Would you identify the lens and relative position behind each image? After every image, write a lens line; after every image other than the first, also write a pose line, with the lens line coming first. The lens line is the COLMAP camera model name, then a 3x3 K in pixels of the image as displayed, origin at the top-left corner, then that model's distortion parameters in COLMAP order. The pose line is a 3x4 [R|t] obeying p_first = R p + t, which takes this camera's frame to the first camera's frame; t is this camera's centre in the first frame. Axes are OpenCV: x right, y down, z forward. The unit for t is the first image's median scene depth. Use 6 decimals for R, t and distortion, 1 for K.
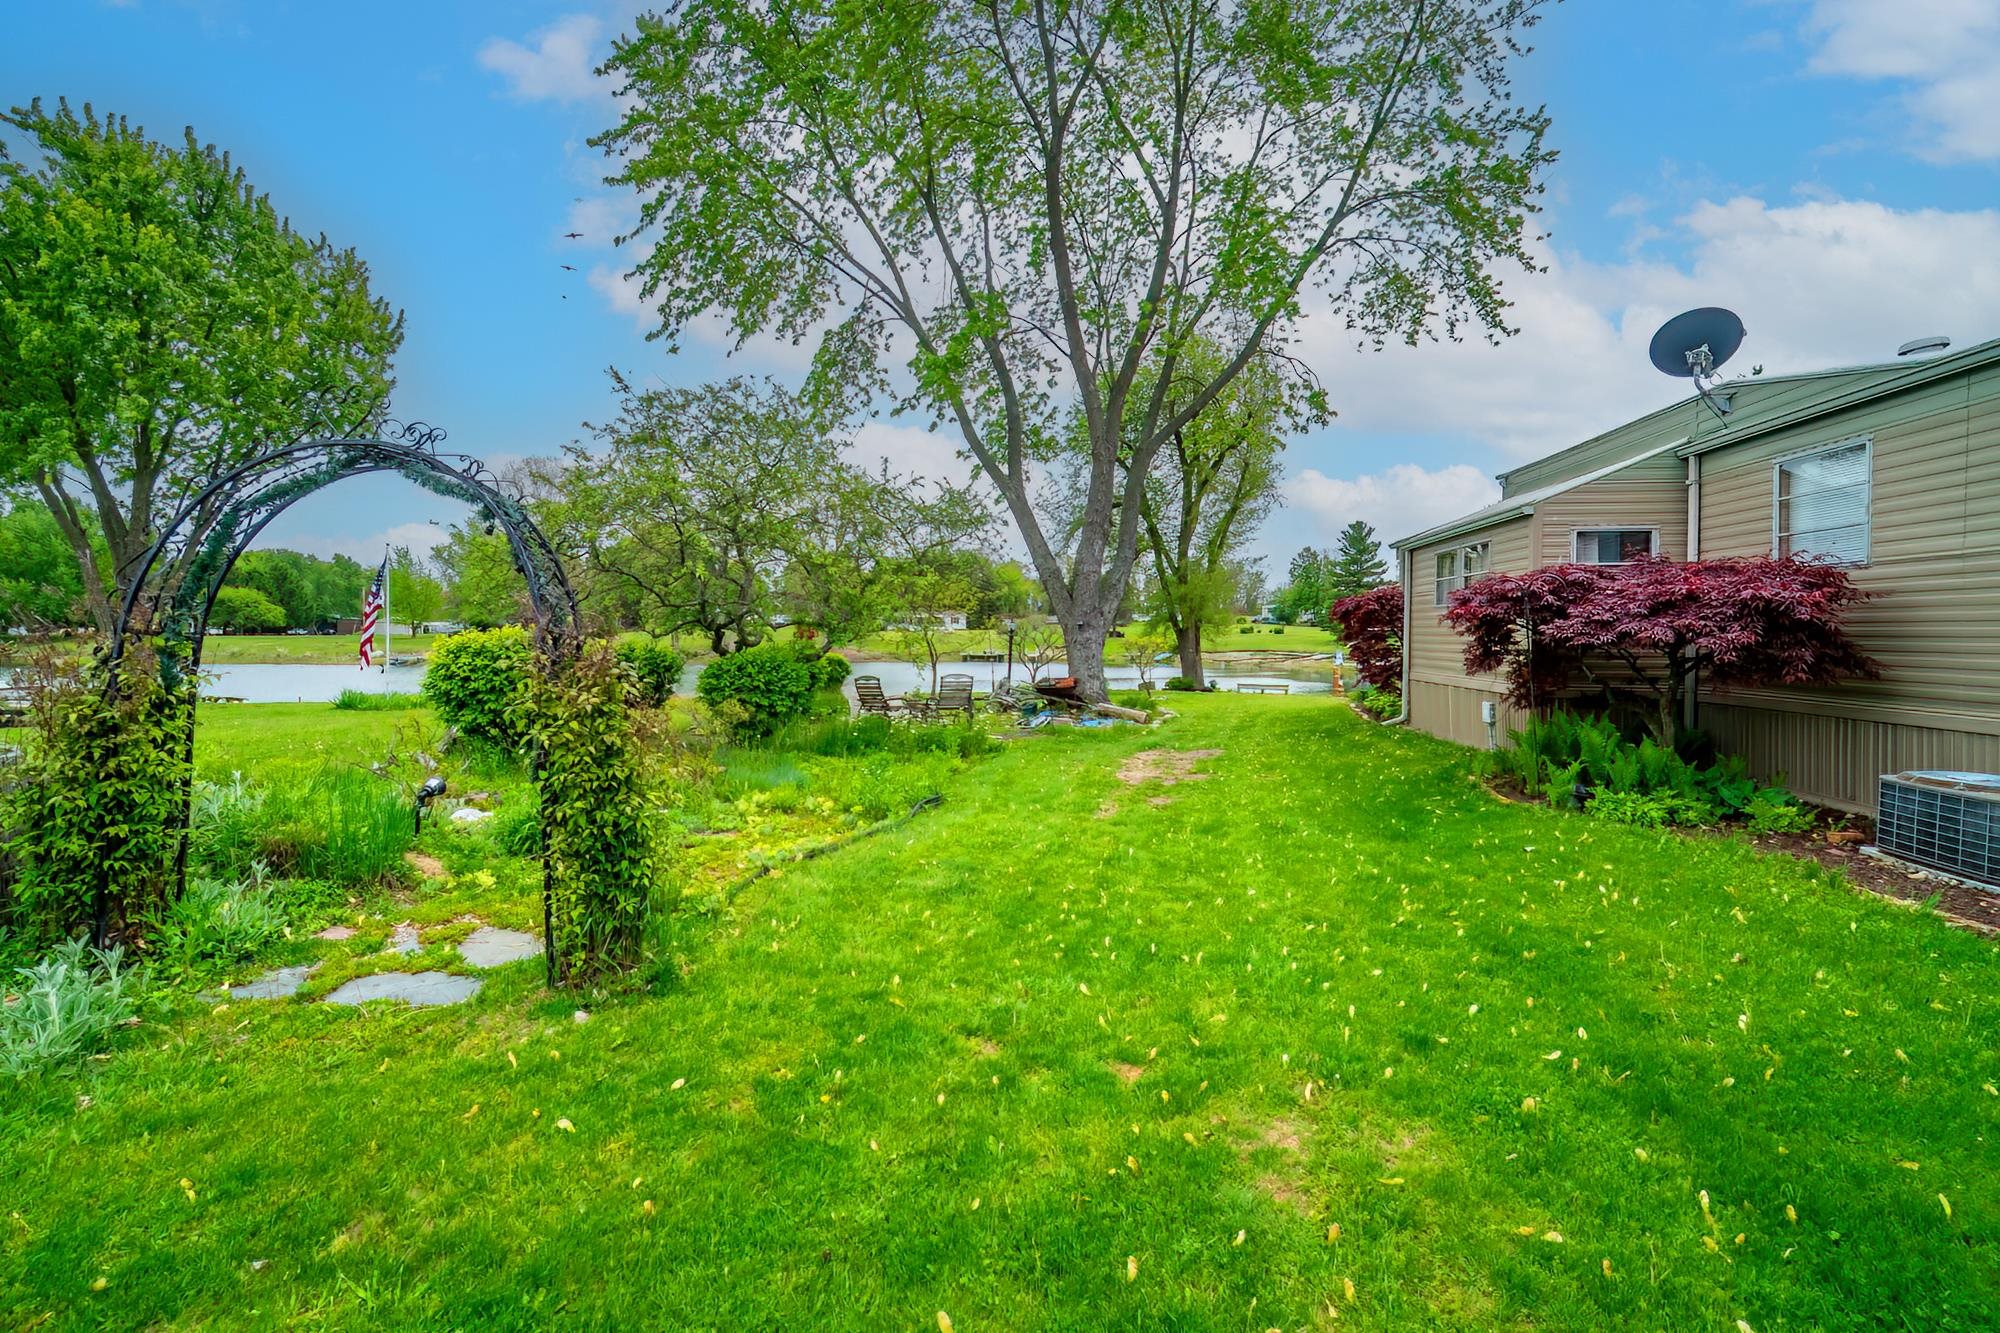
lens RADIAL K [[891.9, 0, 985.3], [0, 891.9, 686.1], [0, 0, 1]] dist [-0.001624, -0.000271]
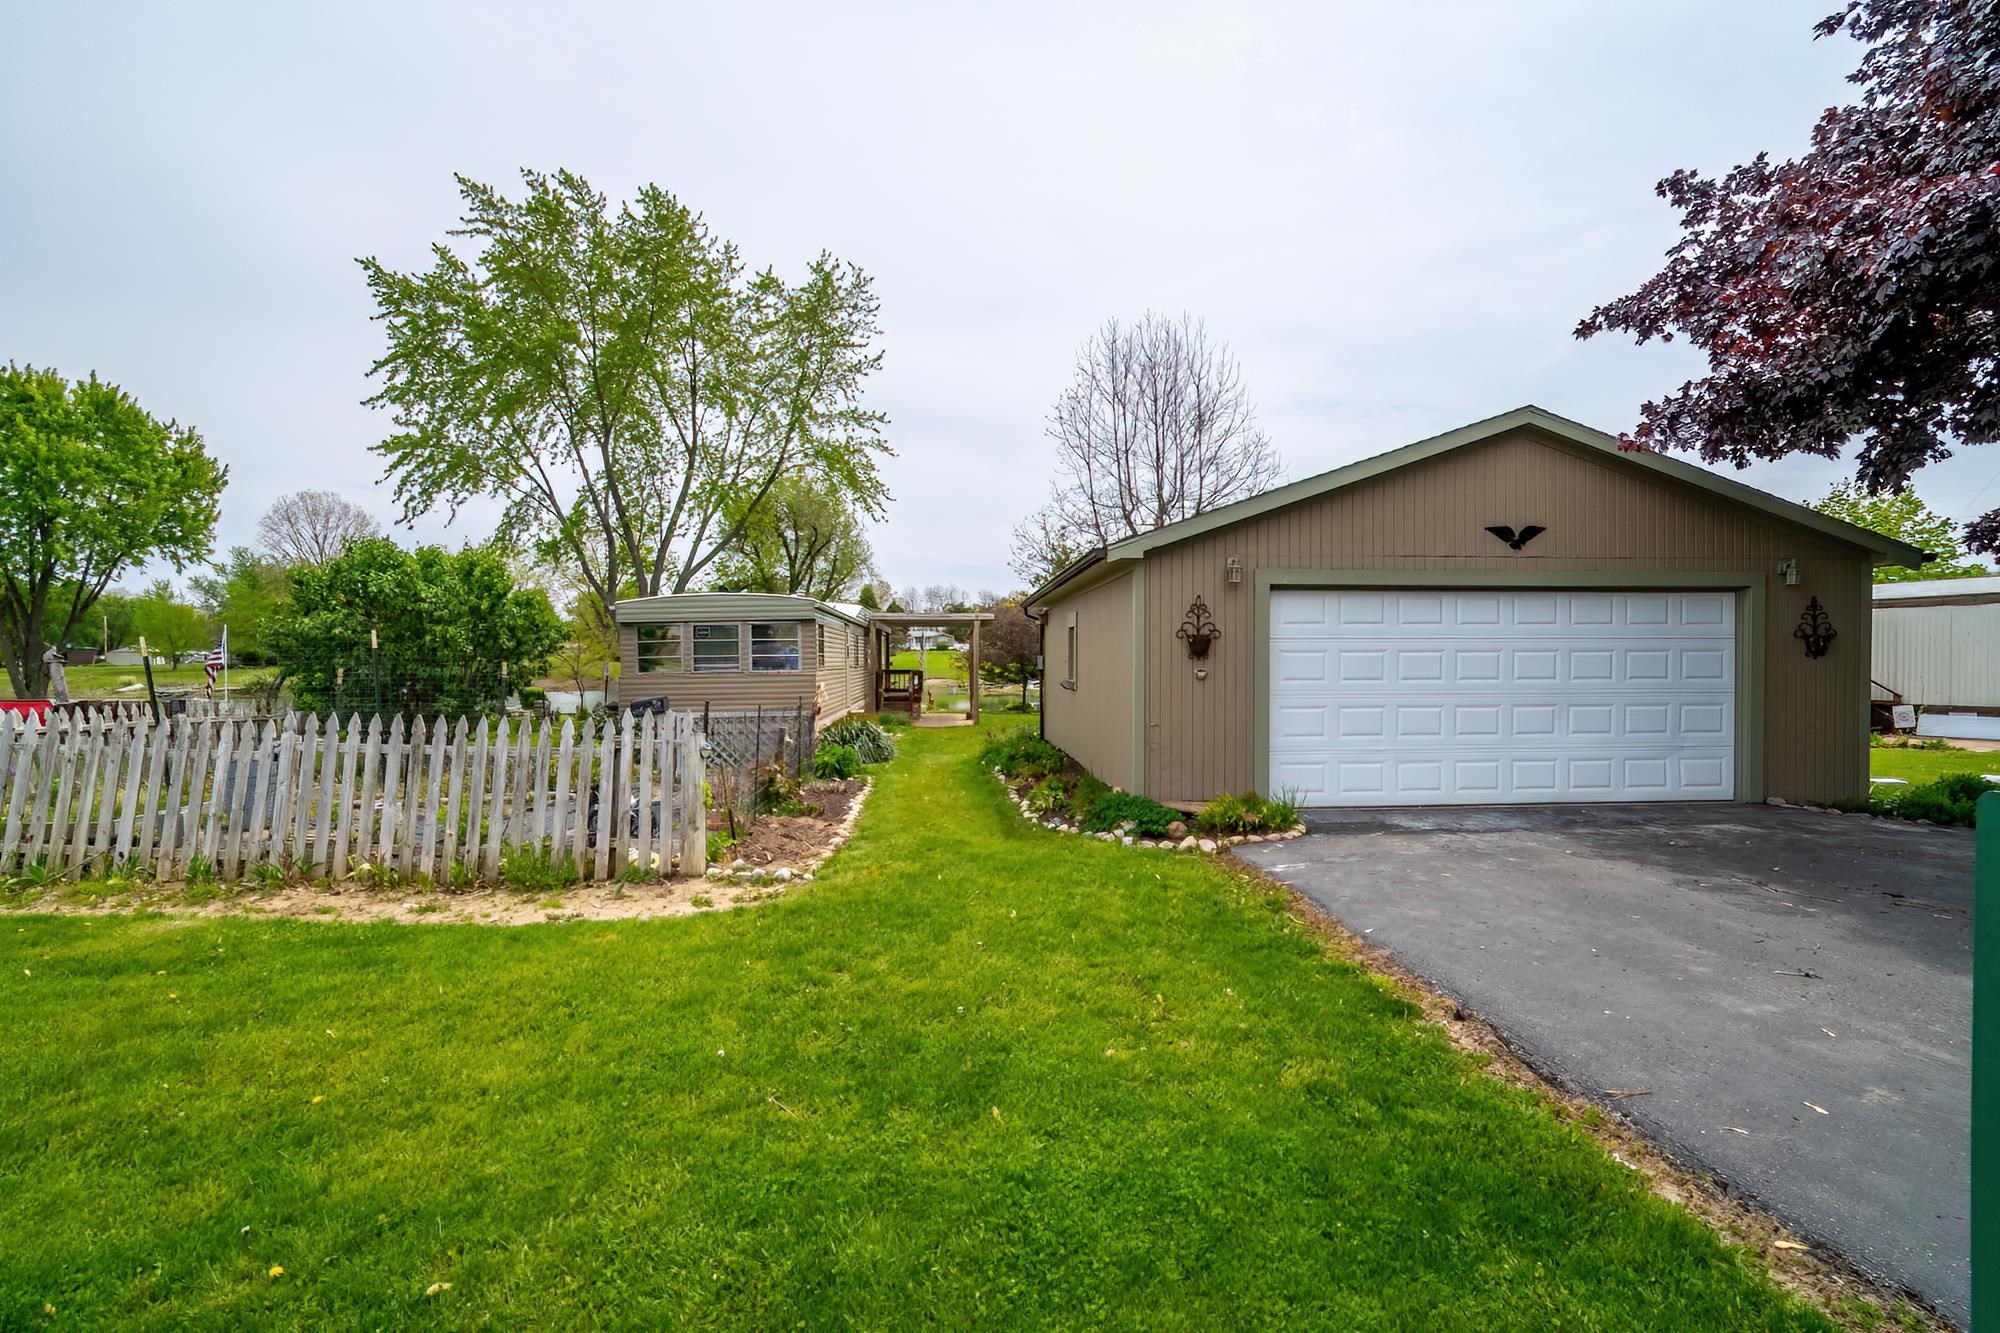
lens RADIAL K [[891.9, 0, 985.3], [0, 891.9, 686.1], [0, 0, 1]] dist [-0.001624, -0.000271]
pose [[0.981473, -0.009404, 0.191368, 0.428570], [0.013584, 0.999697, -0.020541, 0.012564], [-0.191116, 0.022760, 0.981303, -0.962008]]
